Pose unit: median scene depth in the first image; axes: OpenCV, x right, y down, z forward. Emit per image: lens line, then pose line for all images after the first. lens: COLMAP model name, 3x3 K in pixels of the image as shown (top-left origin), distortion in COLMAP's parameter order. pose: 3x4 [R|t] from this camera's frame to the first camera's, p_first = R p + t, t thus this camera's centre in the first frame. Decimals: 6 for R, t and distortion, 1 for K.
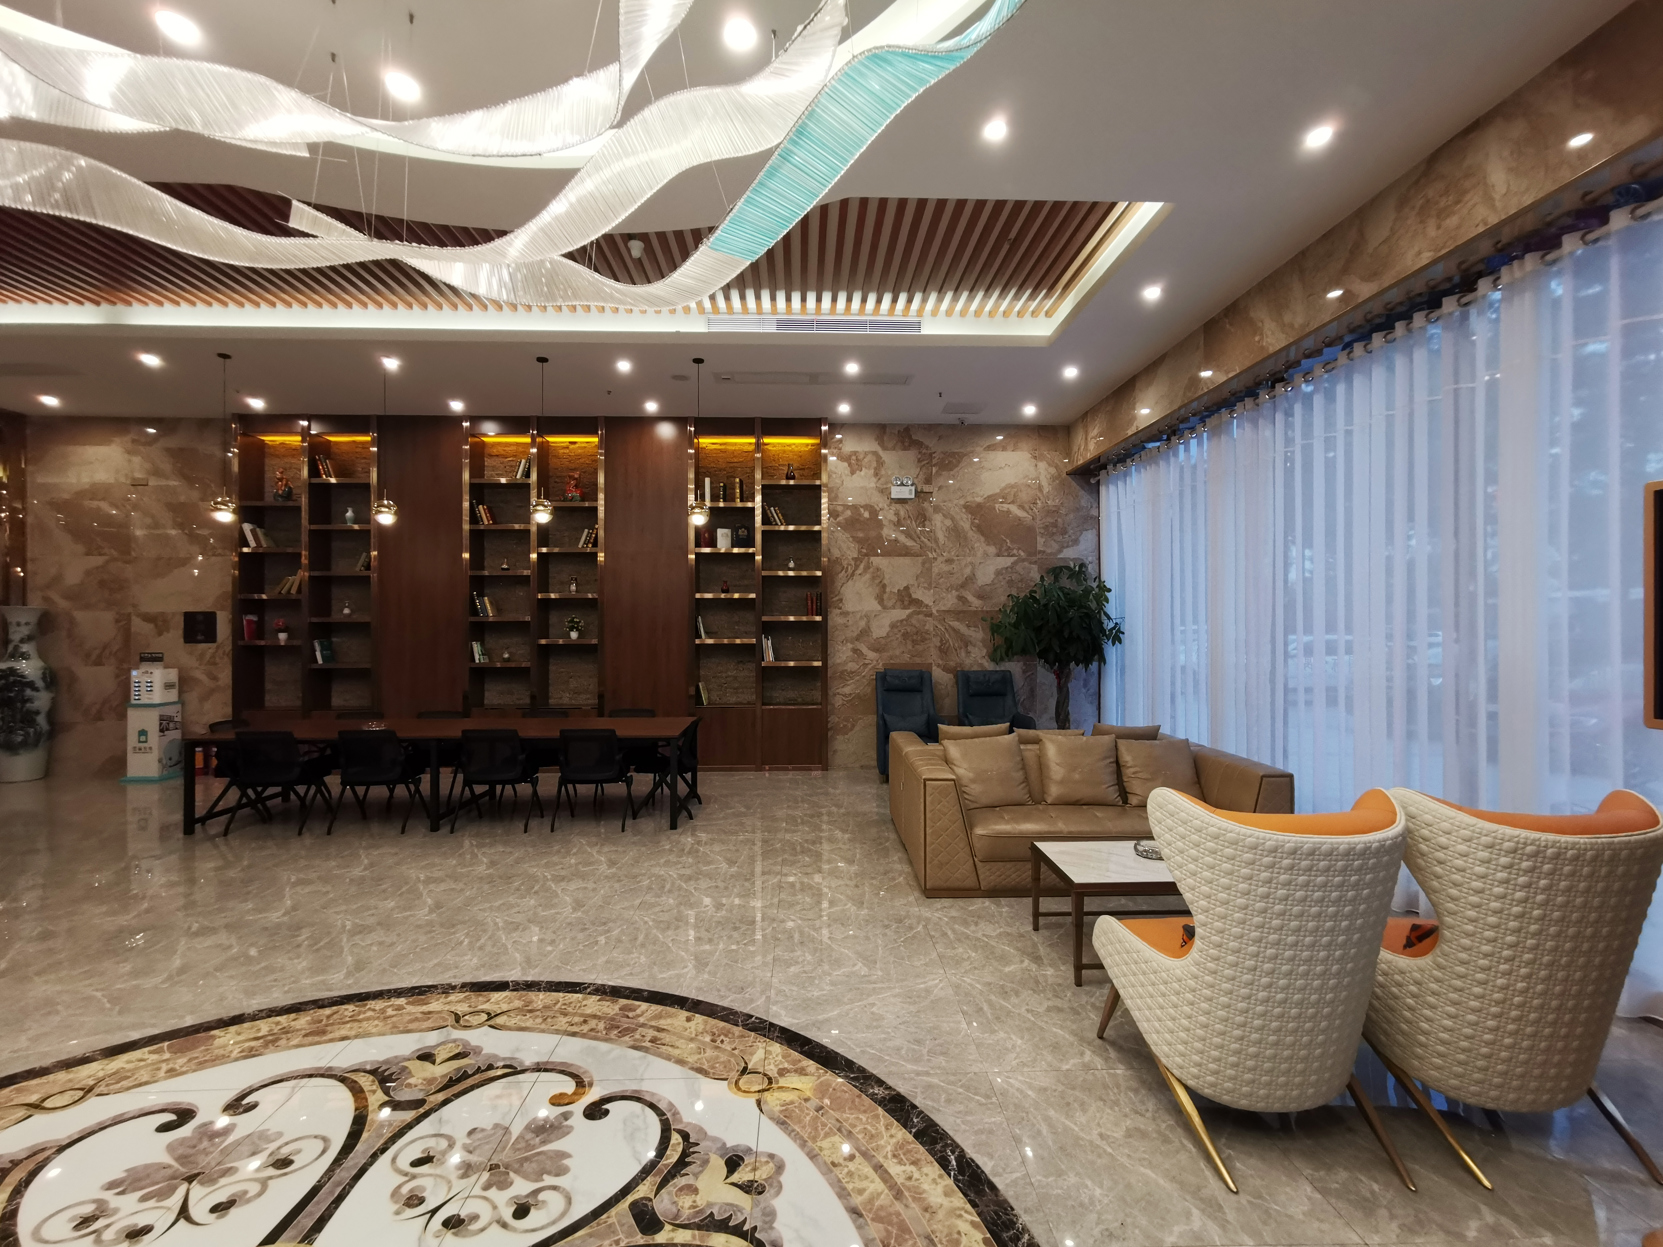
lens RADIAL K [[767.0, 0, 829.2], [0, 767.0, 627.6], [0, 0, 1]] dist [-0.008350, 0.007900]
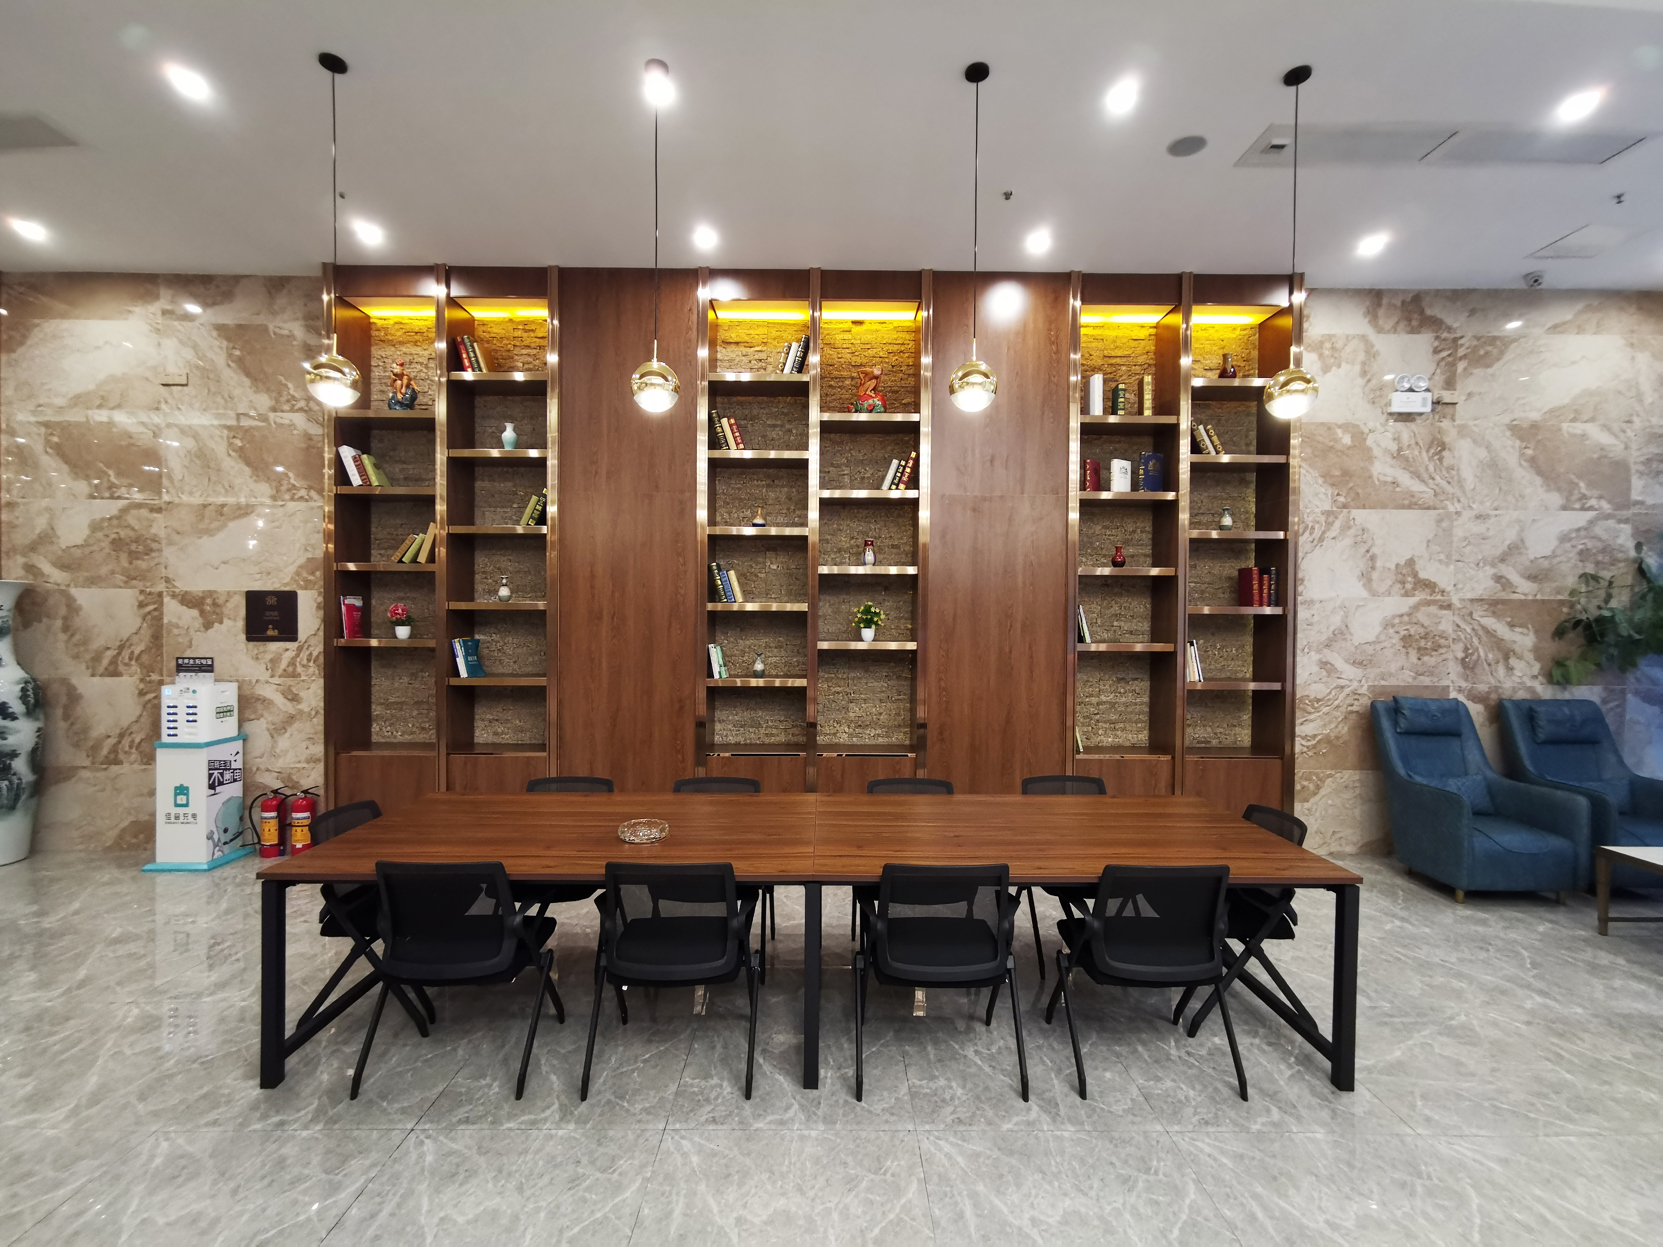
lens RADIAL K [[754.2, 0, 831.5], [0, 754.2, 623.5], [0, 0, 1]] dist [0.001932, 0.001134]
pose [[0.999475, 0.009833, -0.030880, -0.353933], [-0.009351, 0.999833, 0.015711, -0.008266], [0.031029, -0.015414, 0.999400, 0.407649]]
